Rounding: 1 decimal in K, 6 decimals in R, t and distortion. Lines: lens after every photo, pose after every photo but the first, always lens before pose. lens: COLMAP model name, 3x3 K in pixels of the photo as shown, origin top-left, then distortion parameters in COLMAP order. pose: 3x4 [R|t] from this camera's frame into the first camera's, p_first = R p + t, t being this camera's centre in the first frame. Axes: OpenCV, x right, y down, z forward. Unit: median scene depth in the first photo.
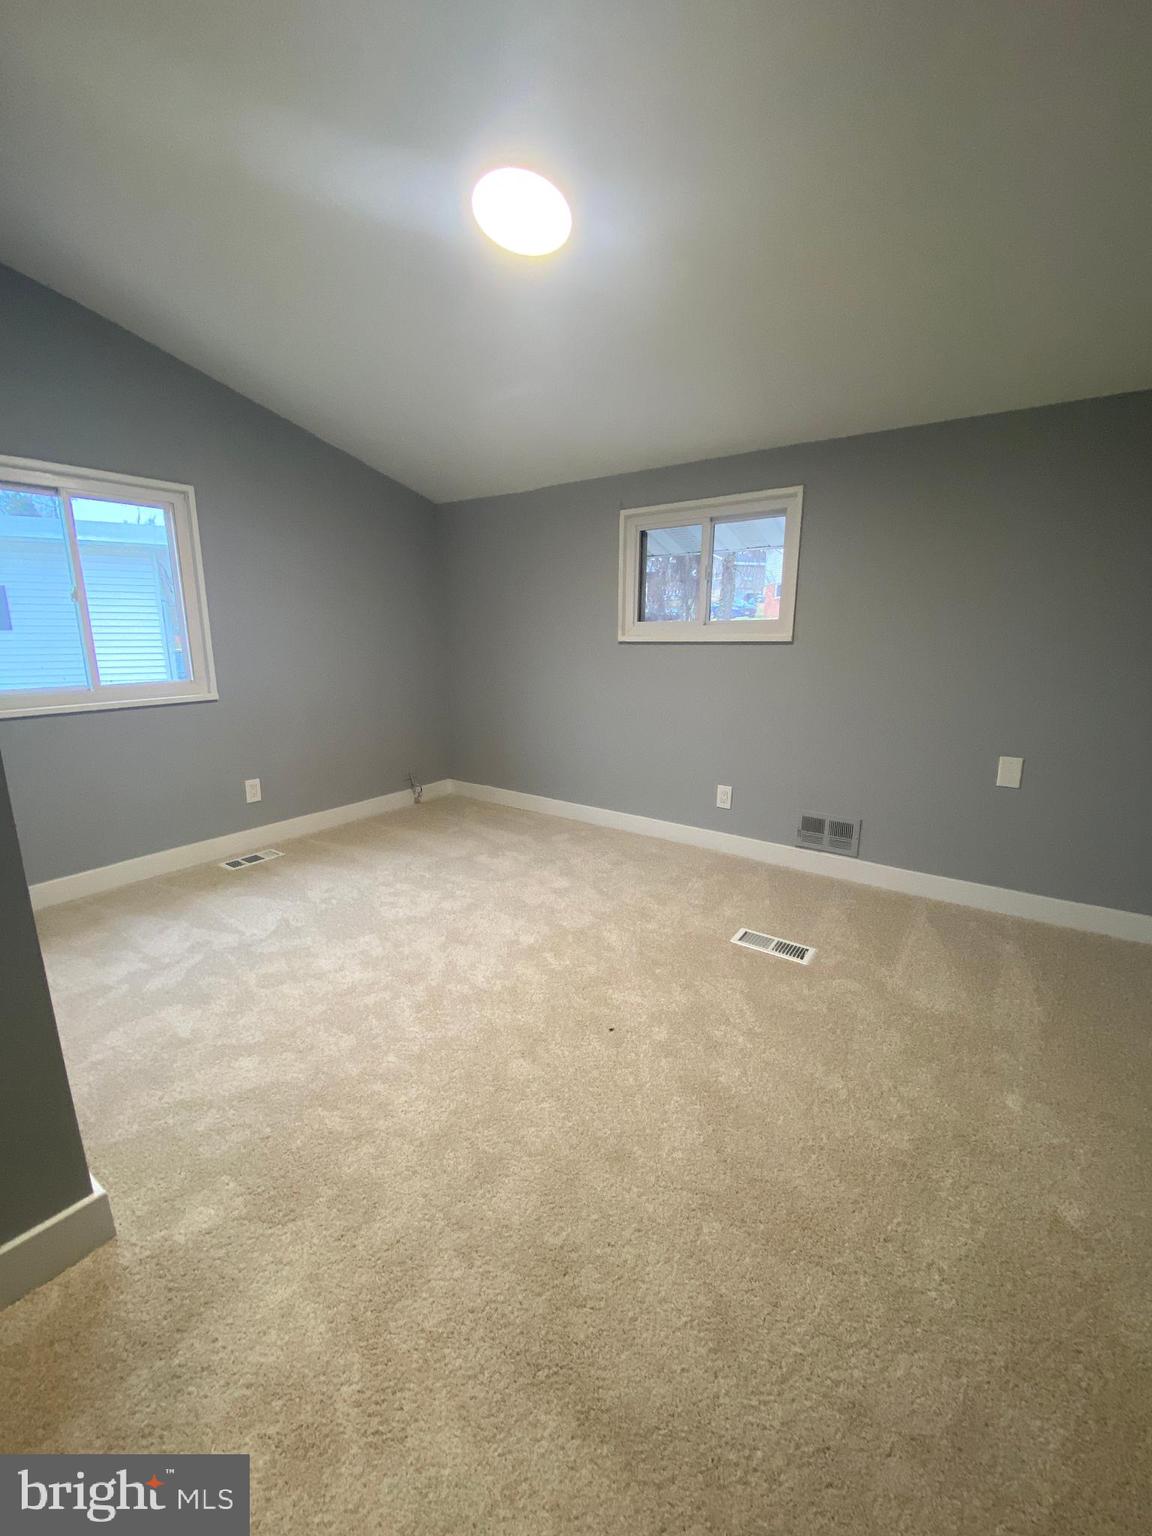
lens RADIAL K [[620.1, 0, 570.4], [0, 620.1, 768.4], [0, 0, 1]] dist [0.006196, -0.013428]
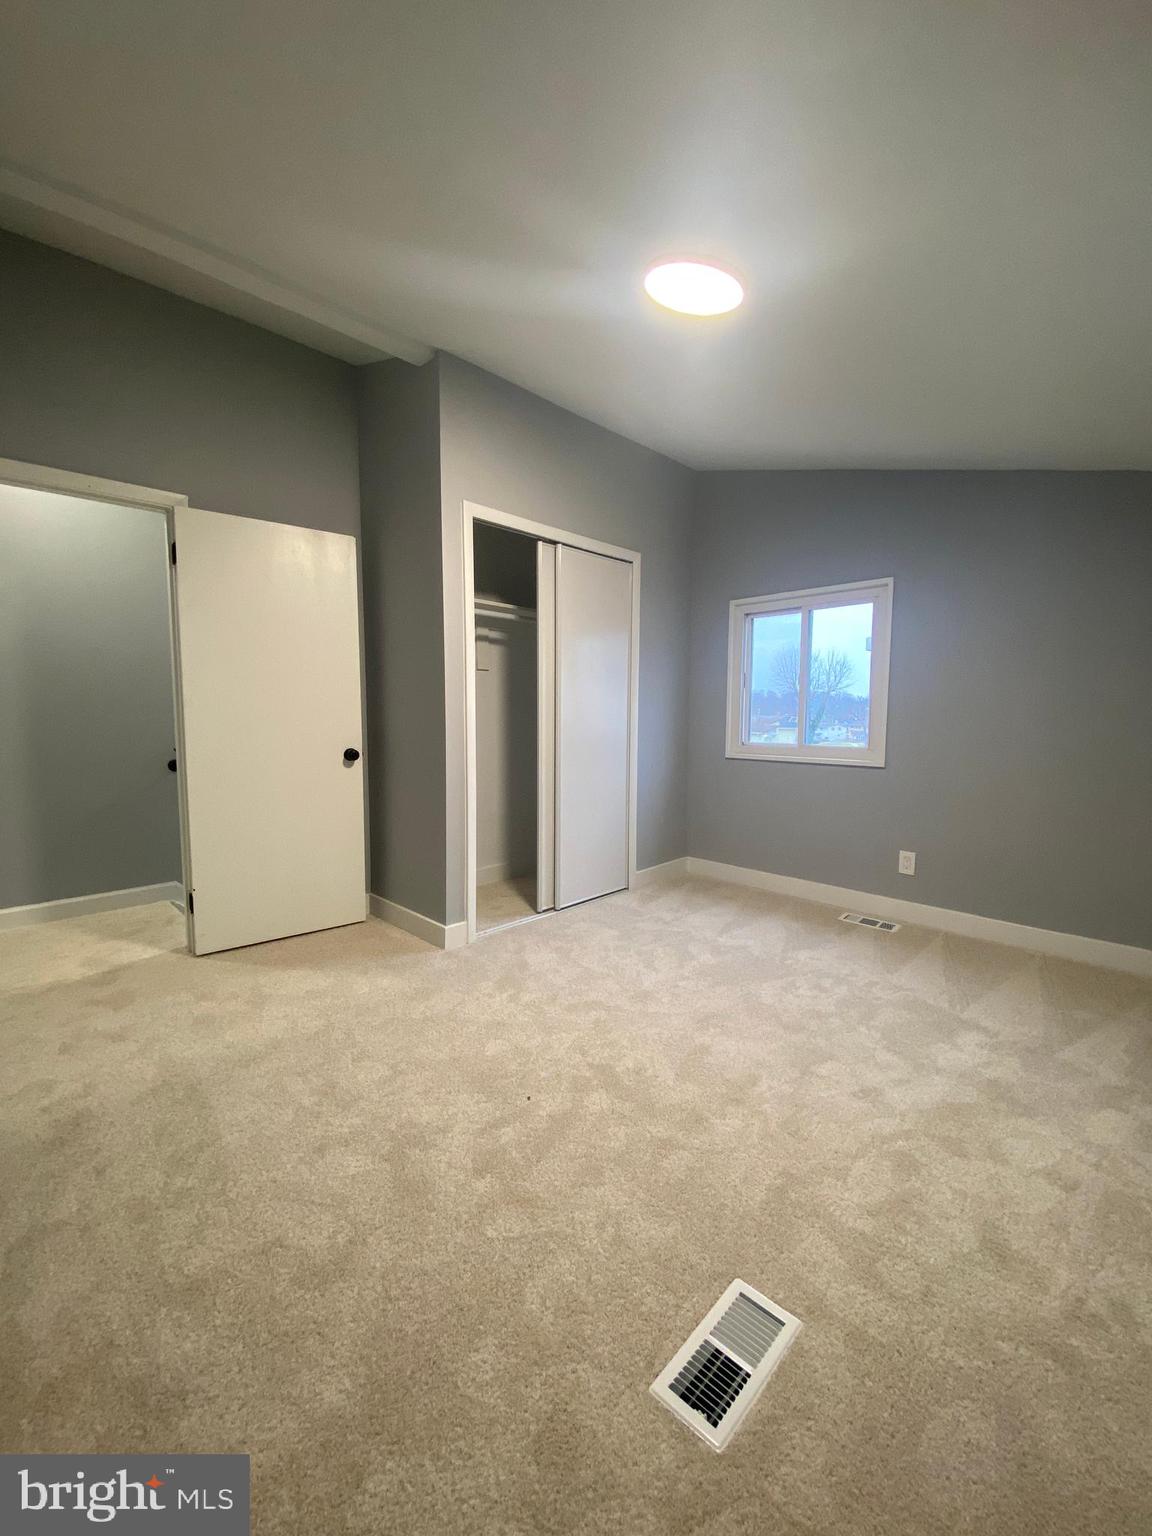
lens RADIAL K [[620.1, 0, 576.2], [0, 620.1, 762.2], [0, 0, 1]] dist [0.006196, -0.013428]
pose [[-0.168879, 0.085191, -0.981948, 0.632349], [-0.213762, 0.969380, 0.120864, -0.148726], [0.962177, 0.230315, -0.145497, 0.705742]]
